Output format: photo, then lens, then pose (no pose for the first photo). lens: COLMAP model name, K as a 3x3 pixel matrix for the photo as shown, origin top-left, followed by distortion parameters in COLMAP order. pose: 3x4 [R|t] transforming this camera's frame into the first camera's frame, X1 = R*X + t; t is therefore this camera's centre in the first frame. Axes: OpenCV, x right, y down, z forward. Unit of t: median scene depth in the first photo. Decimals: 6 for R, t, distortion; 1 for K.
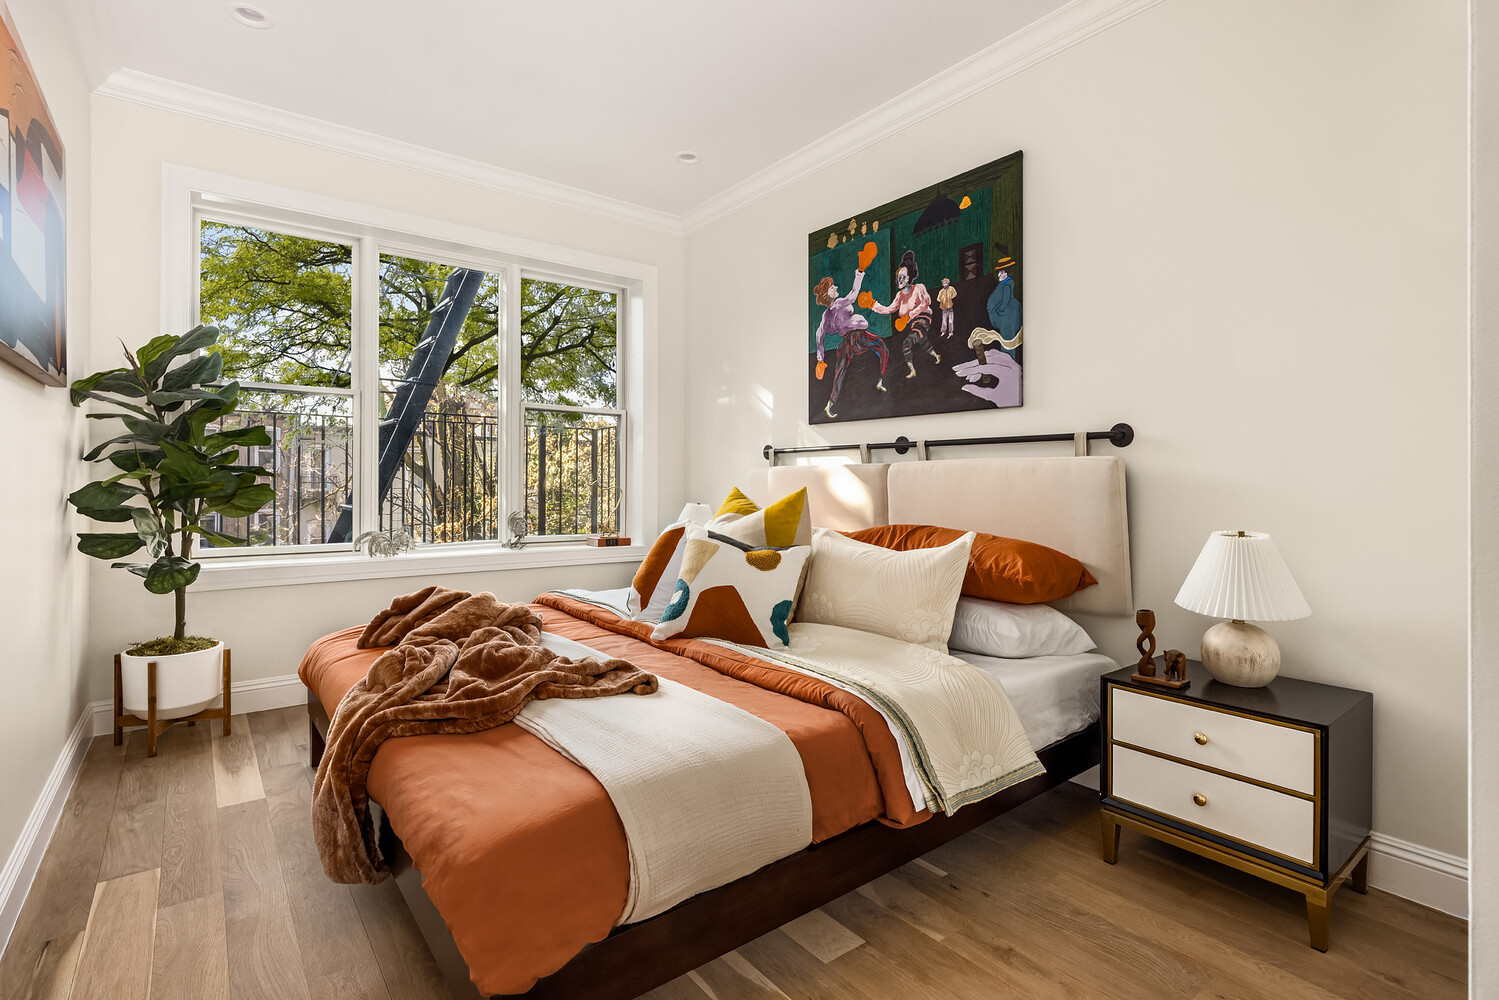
lens RADIAL K [[715.1, 0, 749.5], [0, 715.1, 500.0], [0, 0, 1]] dist [0.002514, 0.000403]
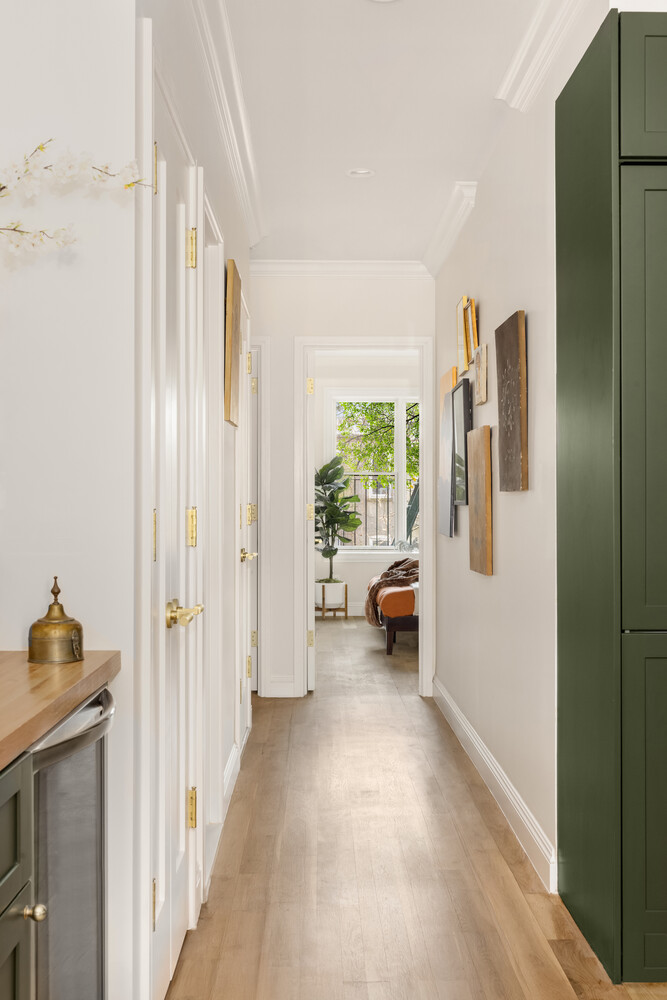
lens RADIAL K [[1129.1, 0, 333.5], [0, 1129.1, 500.0], [0, 0, 1]] dist [0.000104, -0.000104]
pose [[0.787060, -0.012196, -0.616756, 1.731071], [0.002740, 0.999864, -0.016275, -0.019851], [0.616870, 0.011119, 0.786986, -2.208811]]
